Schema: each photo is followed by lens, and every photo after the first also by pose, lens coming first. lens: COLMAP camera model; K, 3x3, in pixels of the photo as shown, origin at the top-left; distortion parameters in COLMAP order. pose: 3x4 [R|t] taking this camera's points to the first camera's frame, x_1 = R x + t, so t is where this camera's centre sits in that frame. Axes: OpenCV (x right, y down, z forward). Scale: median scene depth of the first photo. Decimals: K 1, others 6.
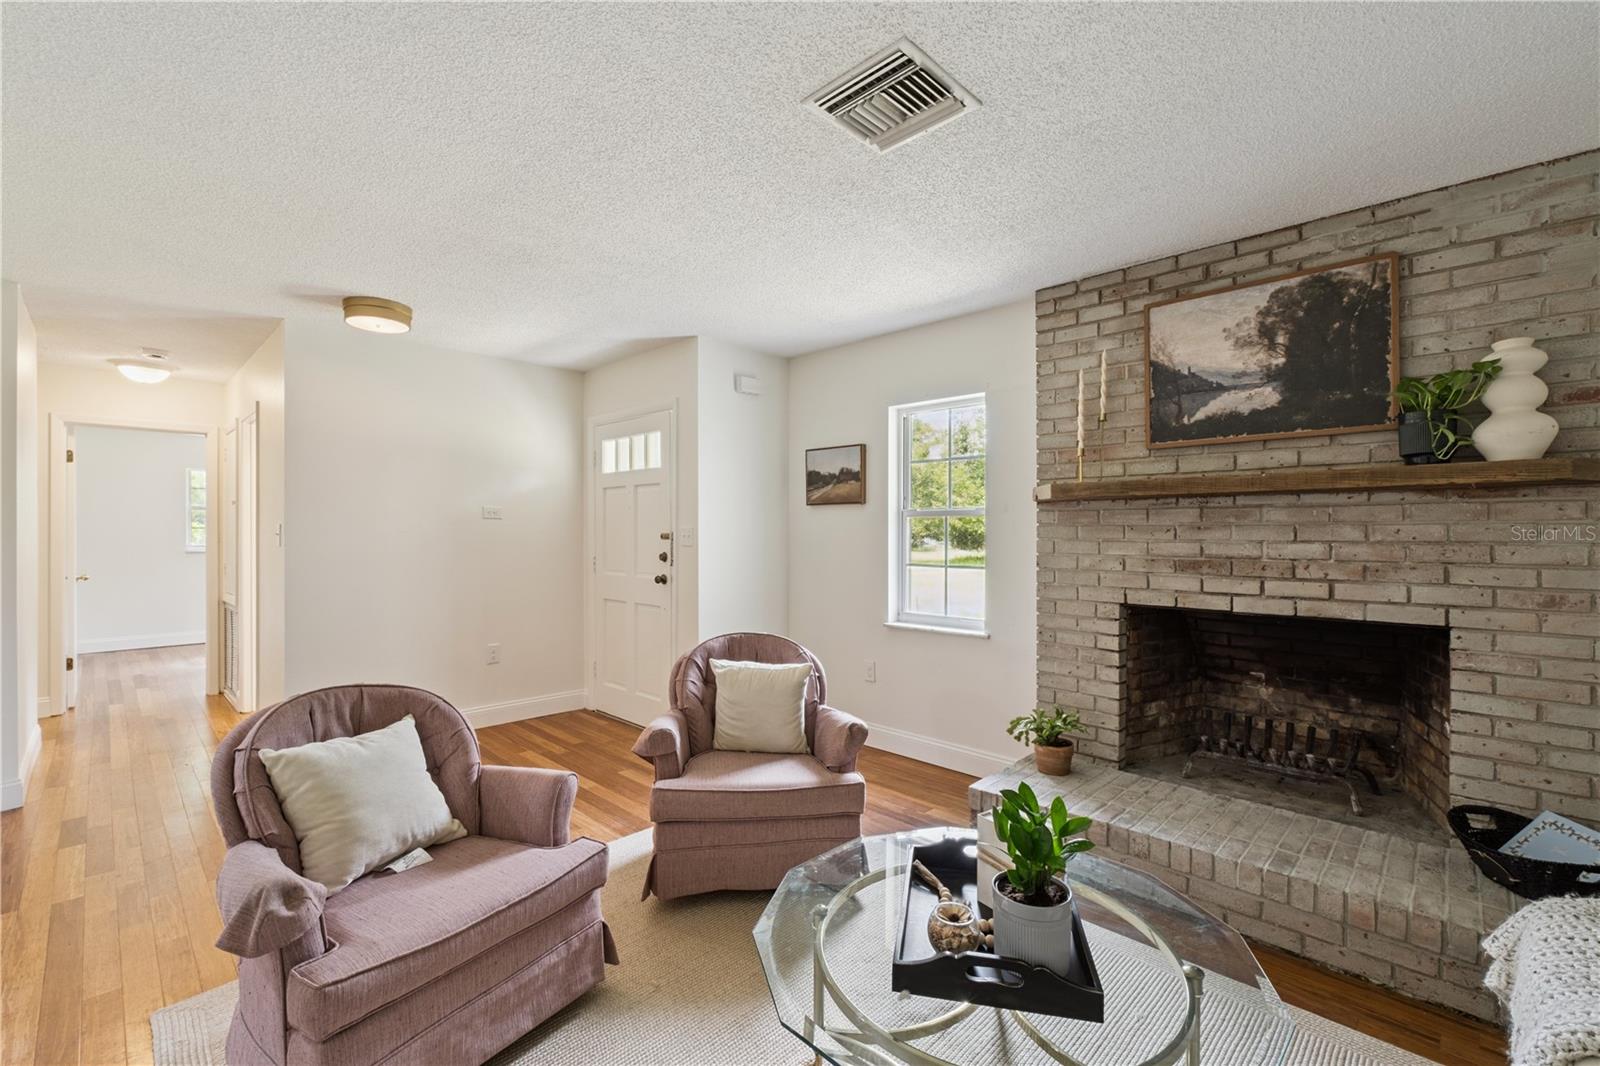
lens RADIAL K [[695.8, 0, 800.0], [0, 695.8, 534.1], [0, 0, 1]] dist [0.000387, 0.000181]
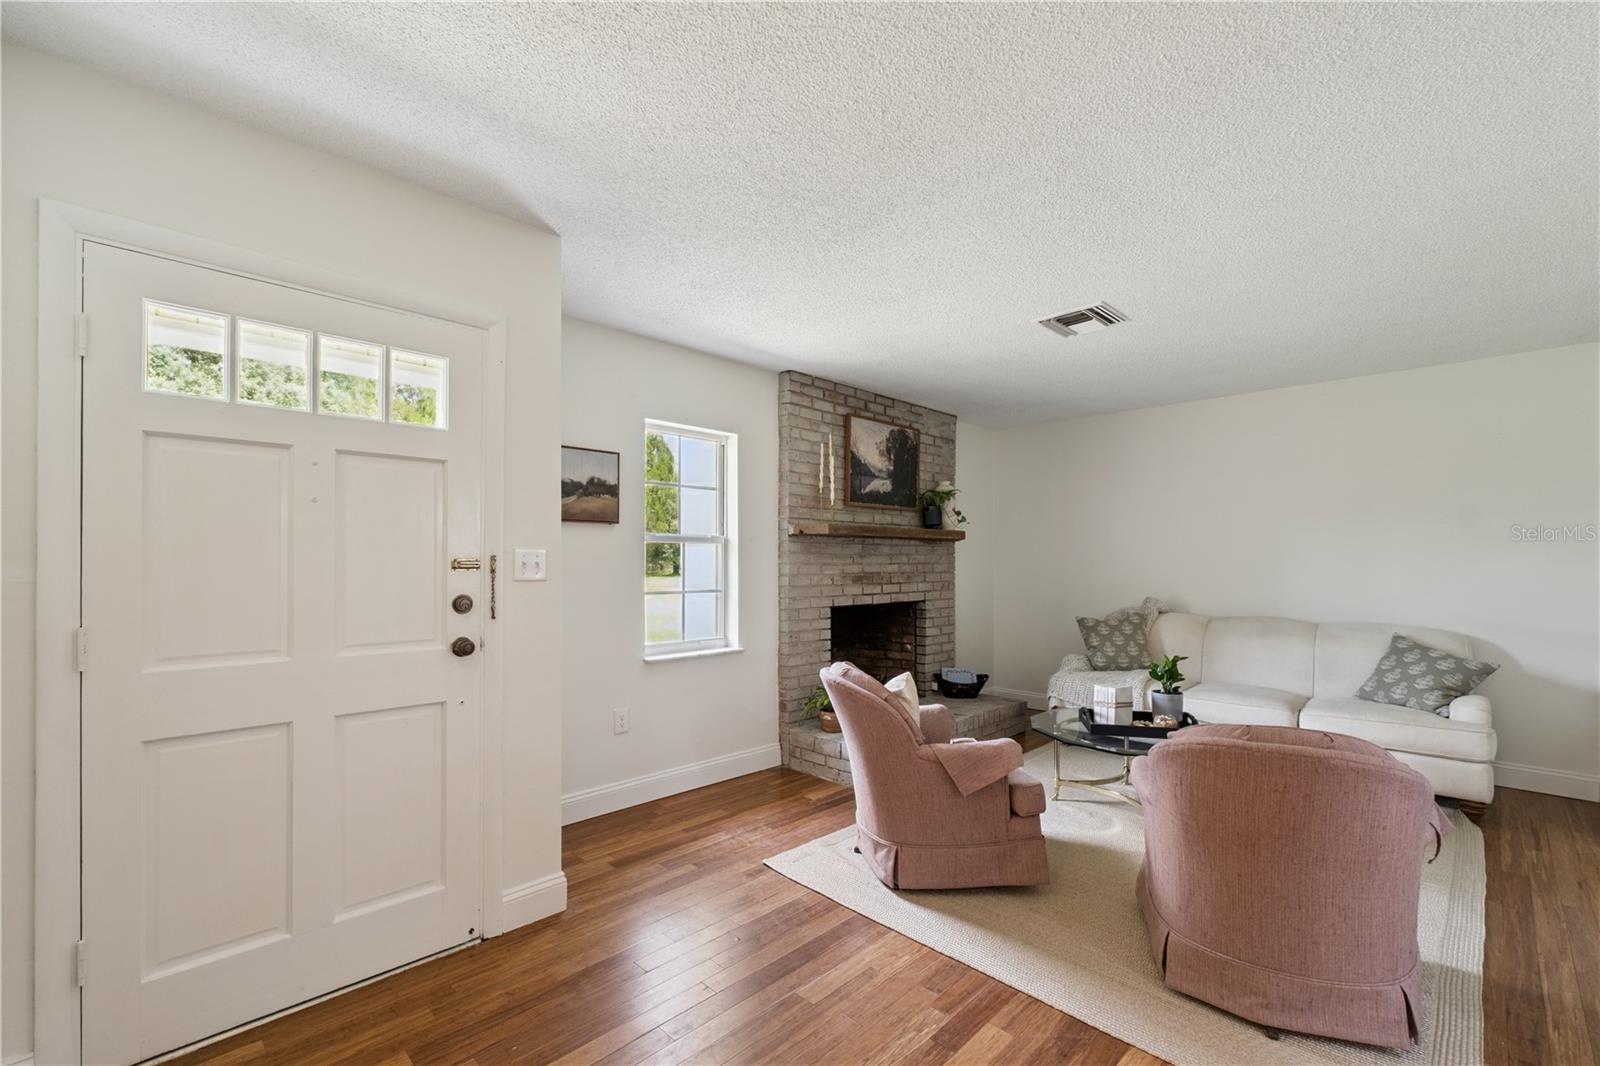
lens RADIAL K [[677.4, 0, 803.3], [0, 677.4, 560.9], [0, 0, 1]] dist [-0.000506, -0.000037]
pose [[0.015856, -0.000691, 0.999874, -1.073701], [0.001724, 0.999998, 0.000663, 0.001093], [-0.999873, 0.001713, 0.015858, 1.131480]]
